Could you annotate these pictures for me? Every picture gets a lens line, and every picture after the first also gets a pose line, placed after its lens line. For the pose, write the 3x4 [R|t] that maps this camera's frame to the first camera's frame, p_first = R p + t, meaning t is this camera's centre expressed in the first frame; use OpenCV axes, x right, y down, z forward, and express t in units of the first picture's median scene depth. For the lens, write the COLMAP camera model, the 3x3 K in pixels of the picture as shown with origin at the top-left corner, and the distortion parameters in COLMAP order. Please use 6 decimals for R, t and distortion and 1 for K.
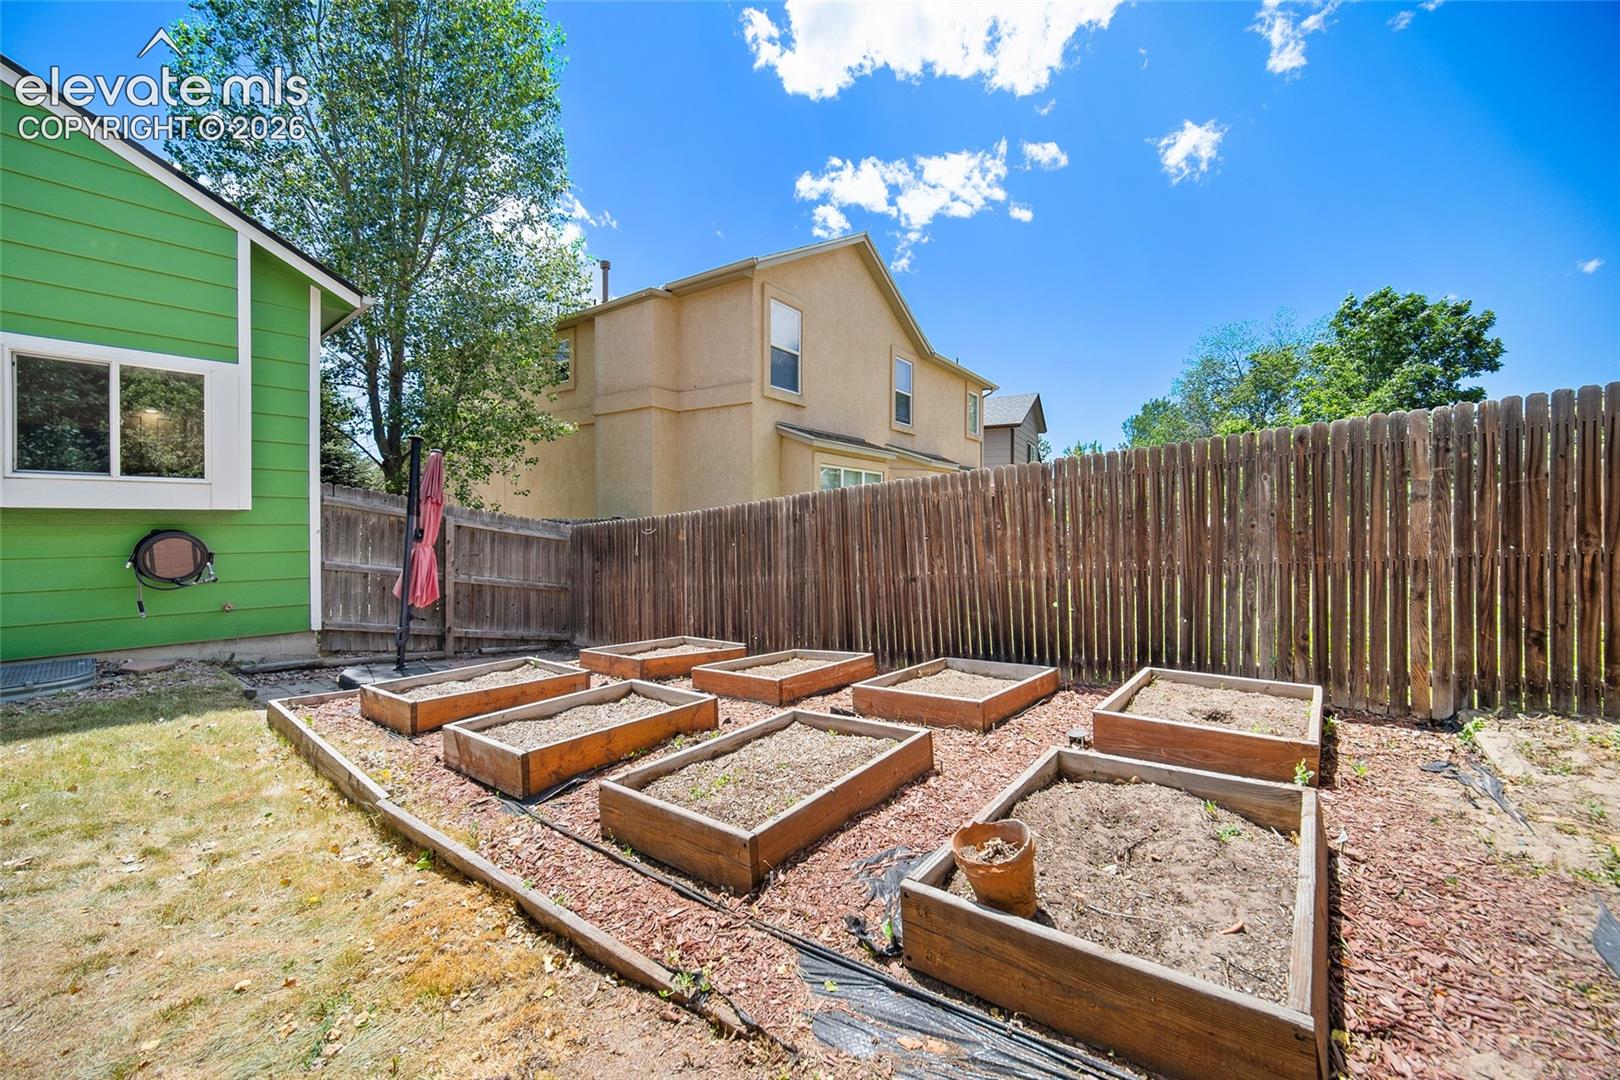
lens RADIAL K [[636.5, 0, 810.0], [0, 636.5, 537.5], [0, 0, 1]] dist [-0.003349, 0.000164]
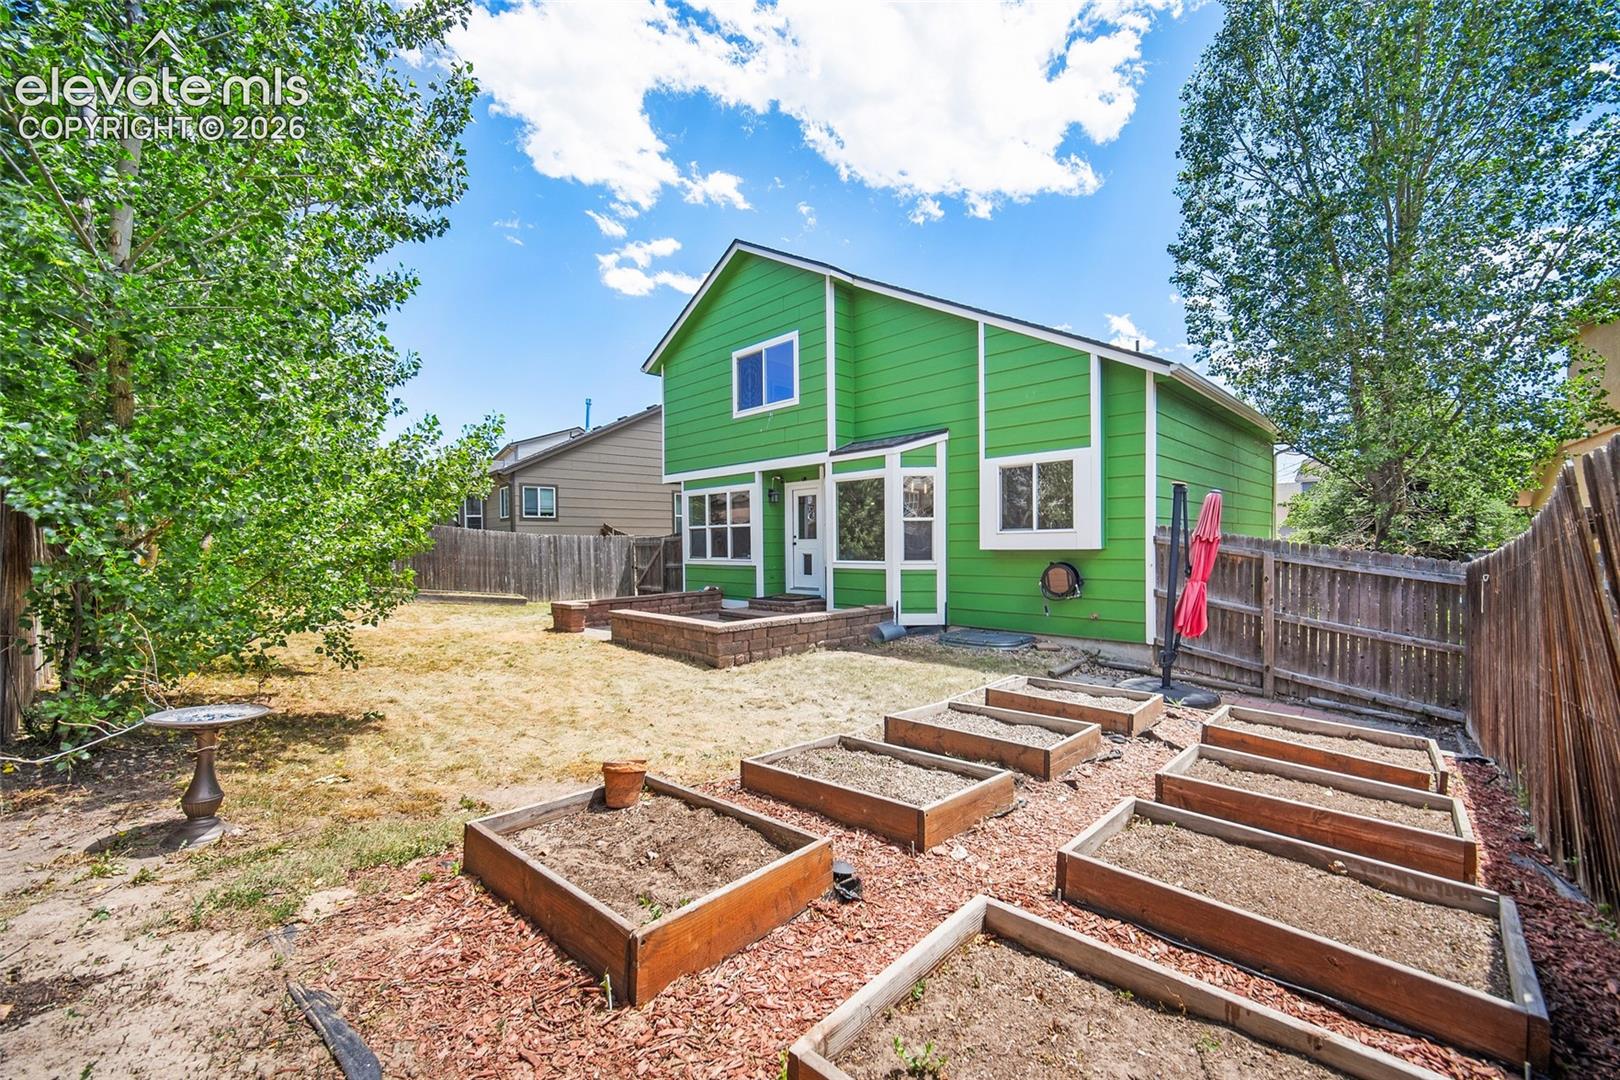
lens RADIAL K [[636.5, 0, 810.0], [0, 636.5, 537.5], [0, 0, 1]] dist [-0.003349, 0.000164]
pose [[-0.056502, -0.018030, -0.998240, 0.528006], [-0.020313, 0.999651, -0.016905, -0.029625], [0.998196, 0.019322, -0.056848, 0.423932]]
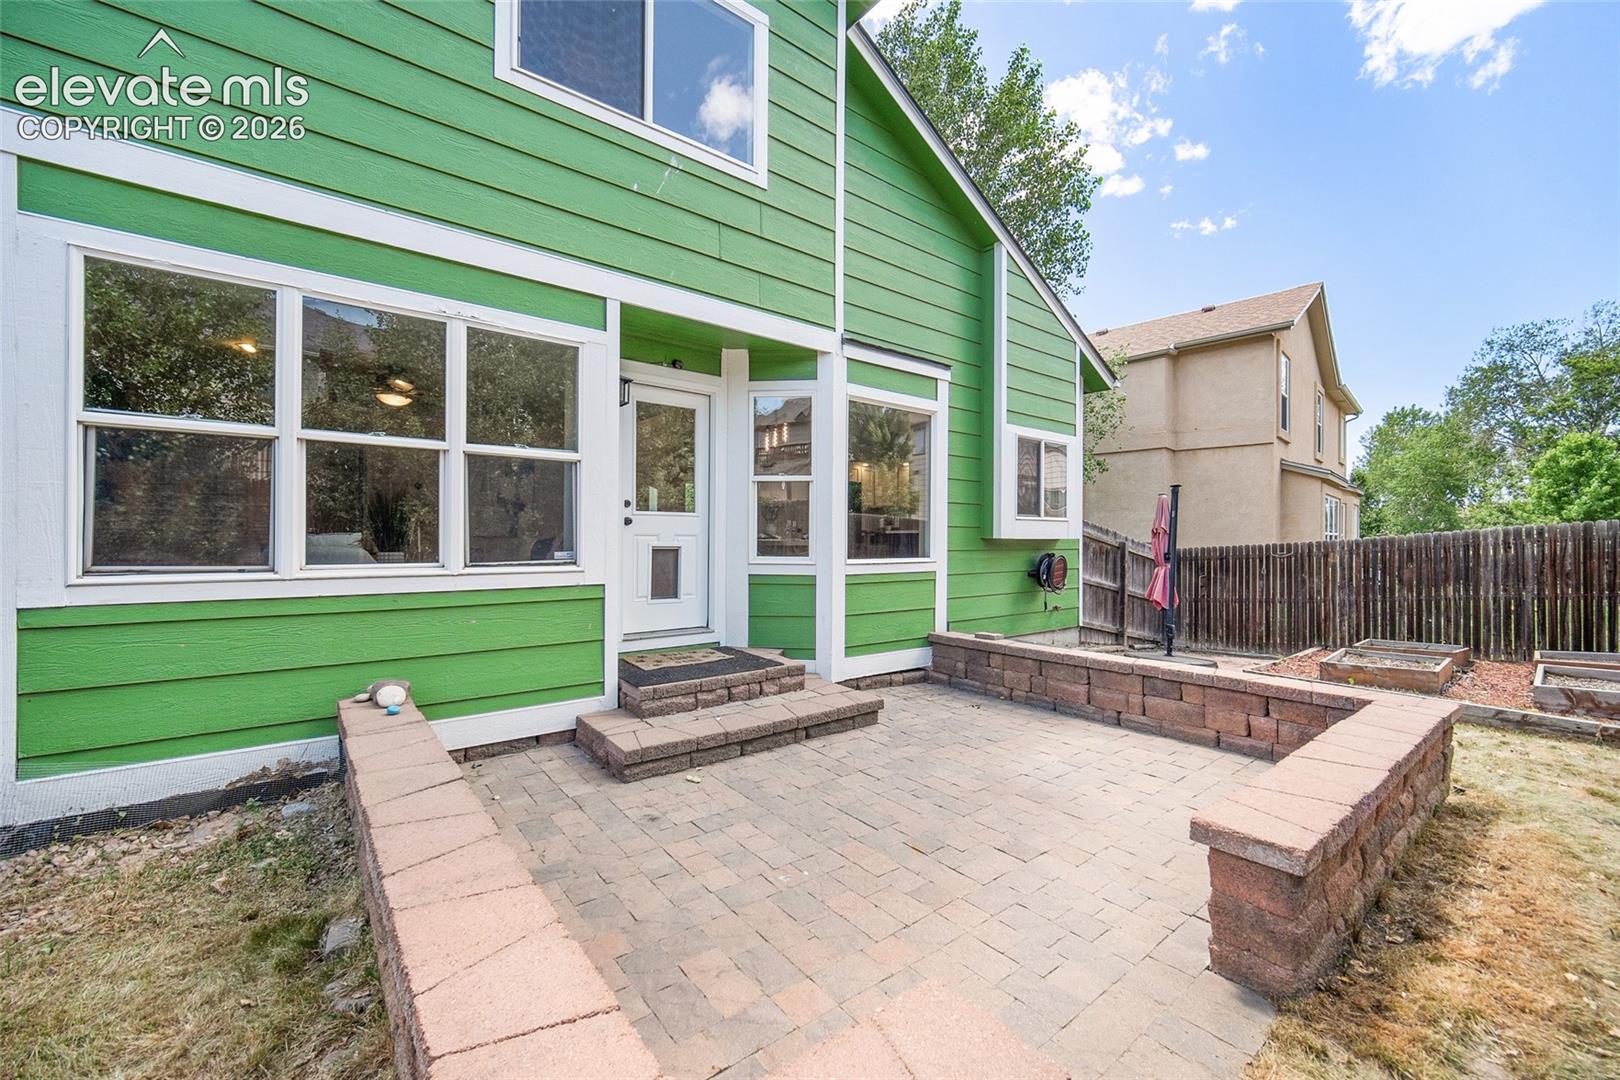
lens RADIAL K [[636.5, 0, 810.0], [0, 636.5, 537.5], [0, 0, 1]] dist [-0.003349, 0.000164]
pose [[0.981982, -0.002410, -0.188962, -1.057475], [-0.003648, 0.999491, -0.031704, 0.000107], [0.188942, 0.031822, 0.981473, -0.429838]]
